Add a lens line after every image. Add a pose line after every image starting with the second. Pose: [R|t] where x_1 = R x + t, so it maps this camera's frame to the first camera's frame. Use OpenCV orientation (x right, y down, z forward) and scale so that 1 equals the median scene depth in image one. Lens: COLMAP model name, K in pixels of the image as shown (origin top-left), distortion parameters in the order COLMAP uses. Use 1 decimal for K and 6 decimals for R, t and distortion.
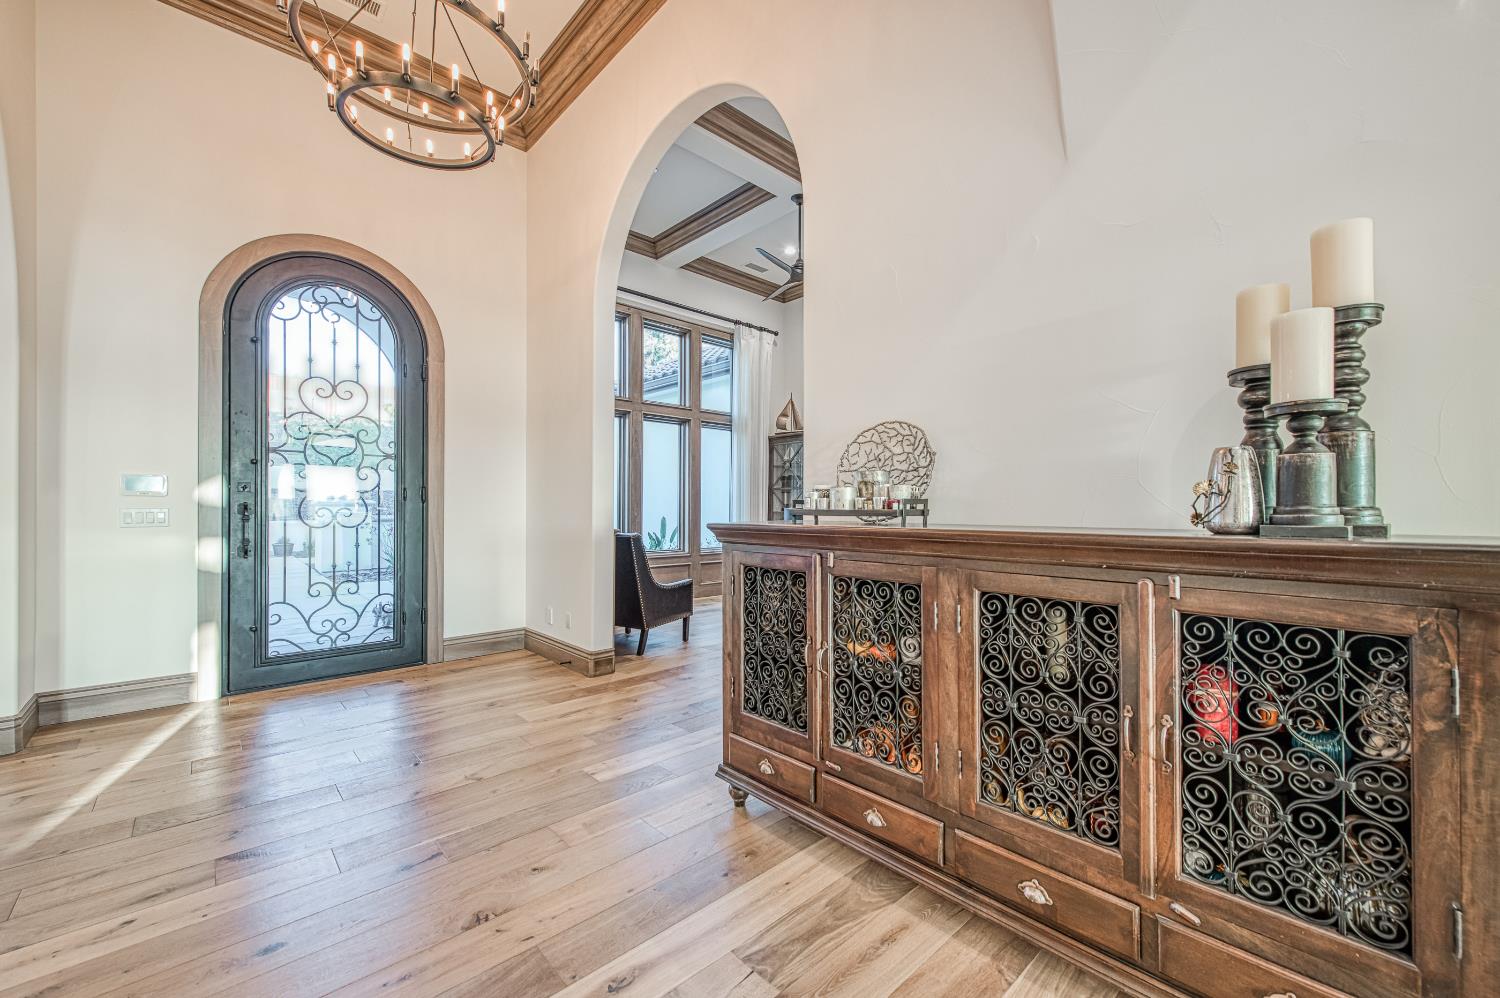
lens RADIAL K [[599.1, 0, 749.5], [0, 599.1, 503.5], [0, 0, 1]] dist [0.000131, -0.000001]
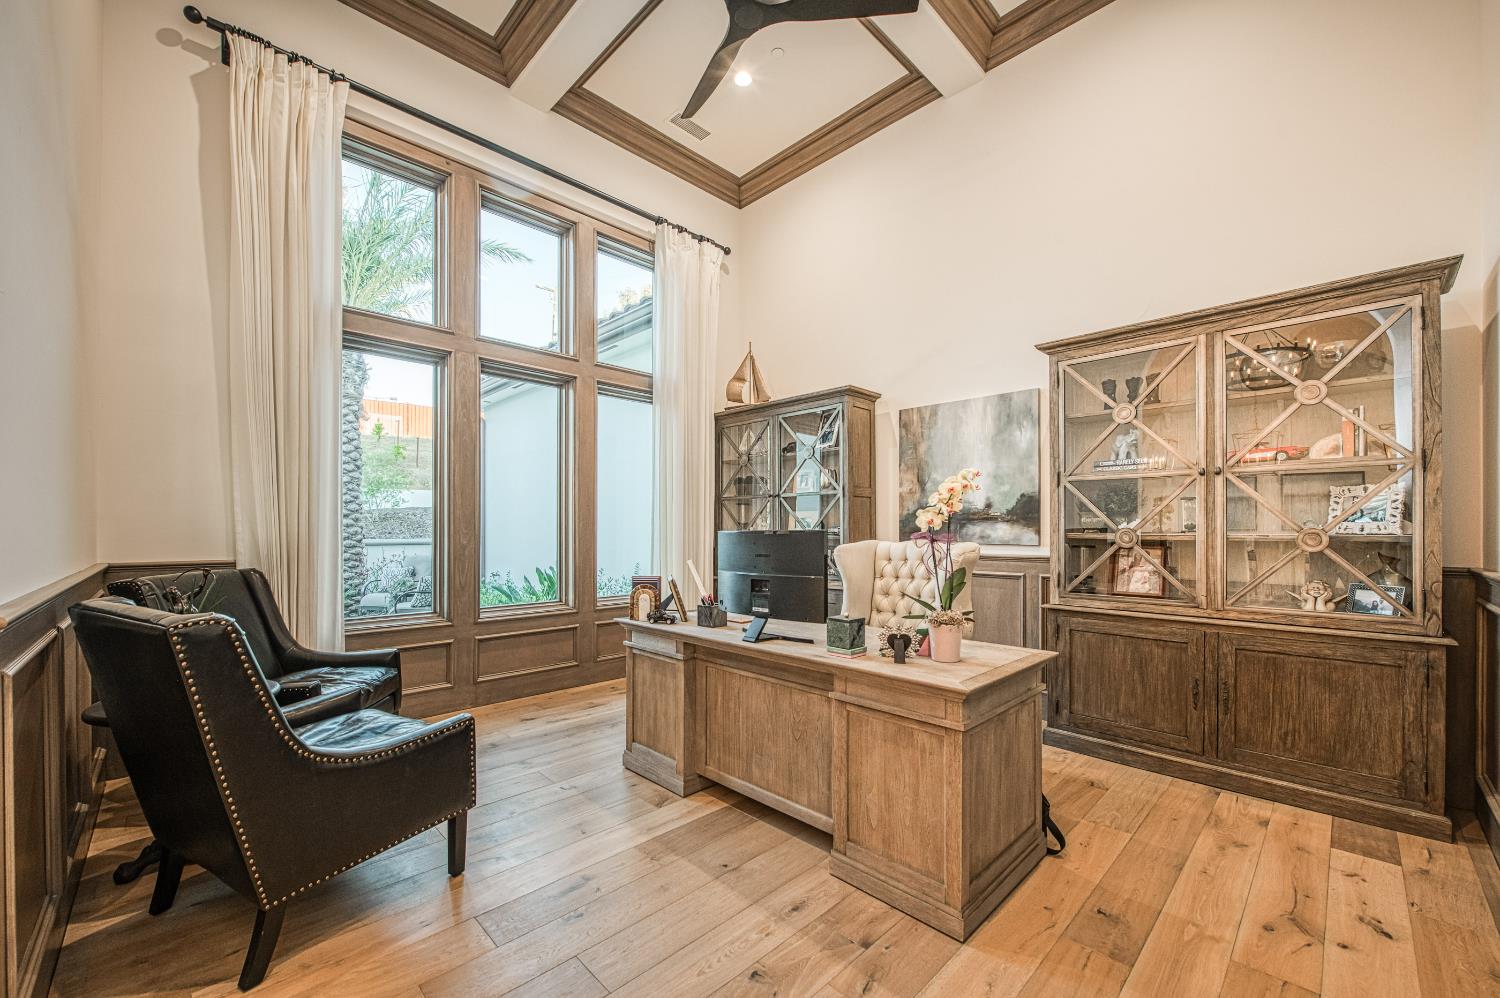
lens RADIAL K [[599.1, 0, 742.1], [0, 599.1, 530.8], [0, 0, 1]] dist [0.000131, -0.000001]
pose [[0.999460, -0.005501, 0.032397, 0.040370], [0.005249, 0.999955, 0.007867, 0.004793], [-0.032439, -0.007692, 0.999444, 0.384572]]
